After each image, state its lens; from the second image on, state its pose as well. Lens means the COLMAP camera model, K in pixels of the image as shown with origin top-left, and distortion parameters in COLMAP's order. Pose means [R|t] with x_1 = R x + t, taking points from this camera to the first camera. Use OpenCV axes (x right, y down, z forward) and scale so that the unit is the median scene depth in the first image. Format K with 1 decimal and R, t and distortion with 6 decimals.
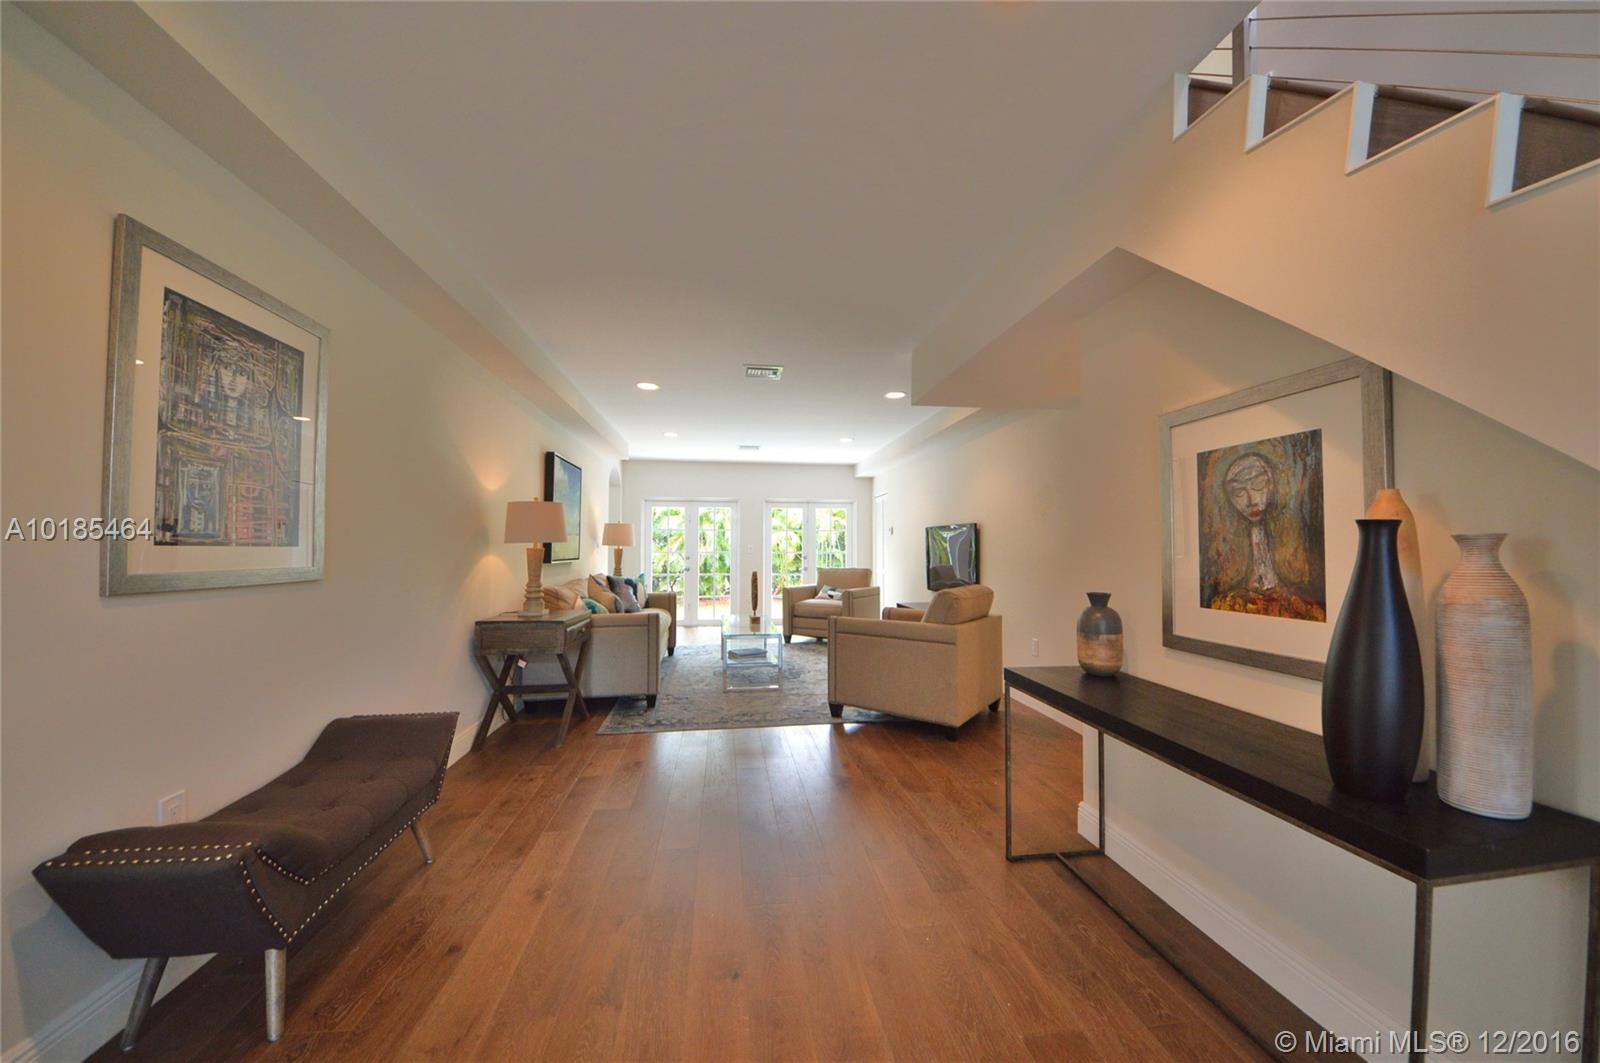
lens RADIAL K [[571.9, 0, 802.8], [0, 571.9, 537.0], [0, 0, 1]] dist [-0.018981, -0.000643]
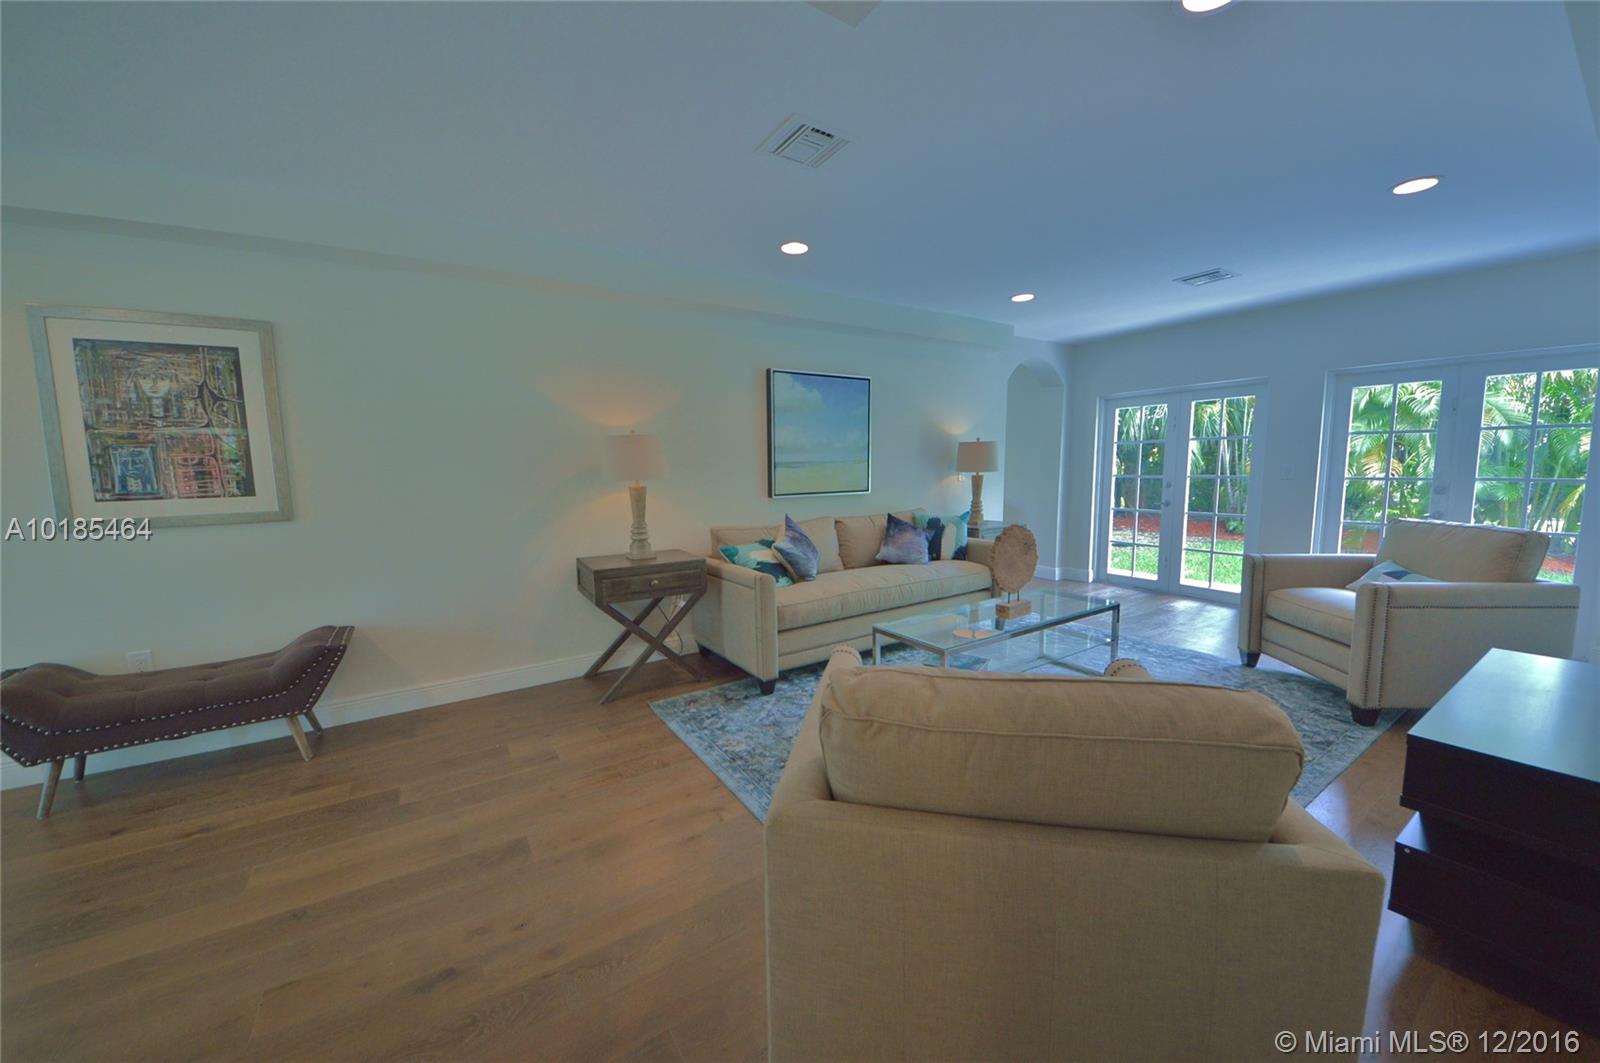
lens RADIAL K [[571.9, 0, 787.7], [0, 571.9, 536.0], [0, 0, 1]] dist [-0.018981, -0.000643]
pose [[0.414851, 0.100463, -0.904326, 0.393987], [0.036329, 0.991265, 0.126787, -0.006082], [0.909164, -0.085451, 0.407577, 0.730498]]
